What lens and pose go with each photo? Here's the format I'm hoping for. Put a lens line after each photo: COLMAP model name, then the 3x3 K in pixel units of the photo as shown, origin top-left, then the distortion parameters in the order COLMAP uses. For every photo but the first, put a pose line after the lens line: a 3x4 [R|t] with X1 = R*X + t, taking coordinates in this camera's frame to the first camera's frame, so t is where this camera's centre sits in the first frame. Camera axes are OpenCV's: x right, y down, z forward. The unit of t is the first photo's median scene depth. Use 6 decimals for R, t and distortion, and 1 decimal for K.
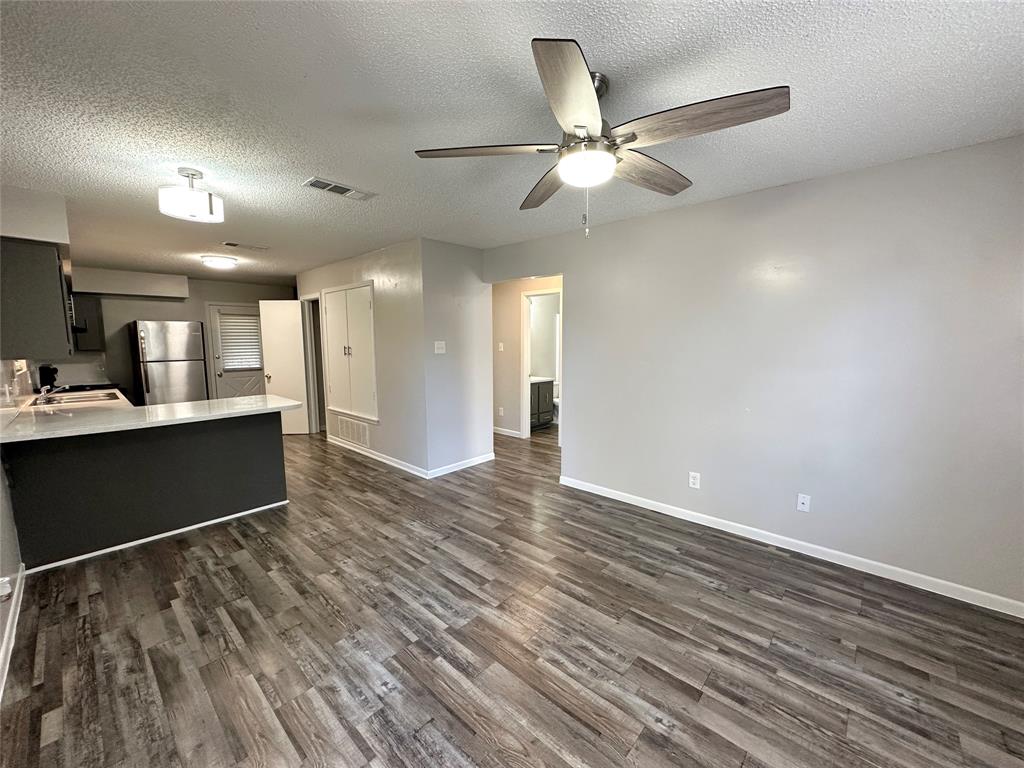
lens RADIAL K [[411.2, 0, 513.3], [0, 411.2, 385.6], [0, 0, 1]] dist [-0.001820, 0.000025]
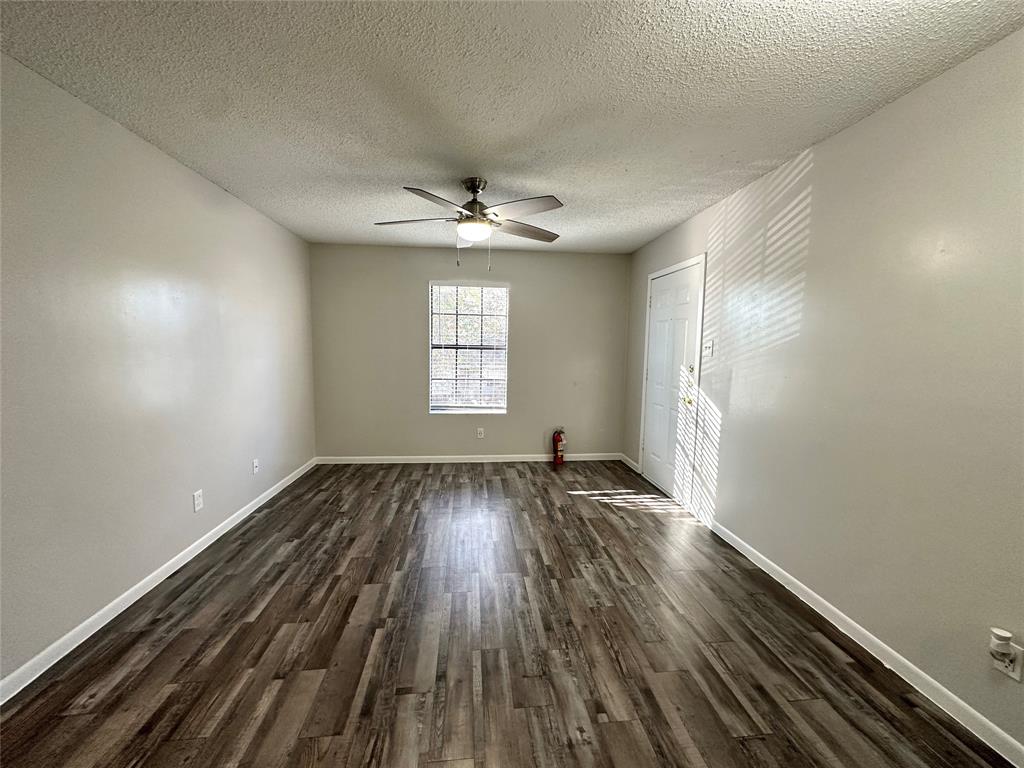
lens RADIAL K [[411.2, 0, 512.4], [0, 411.2, 378.2], [0, 0, 1]] dist [-0.001820, 0.000025]
pose [[-0.751079, -0.061622, 0.657330, -0.784744], [0.060641, 0.984987, 0.161629, -0.149227], [-0.657422, 0.161257, -0.736066, 1.619938]]
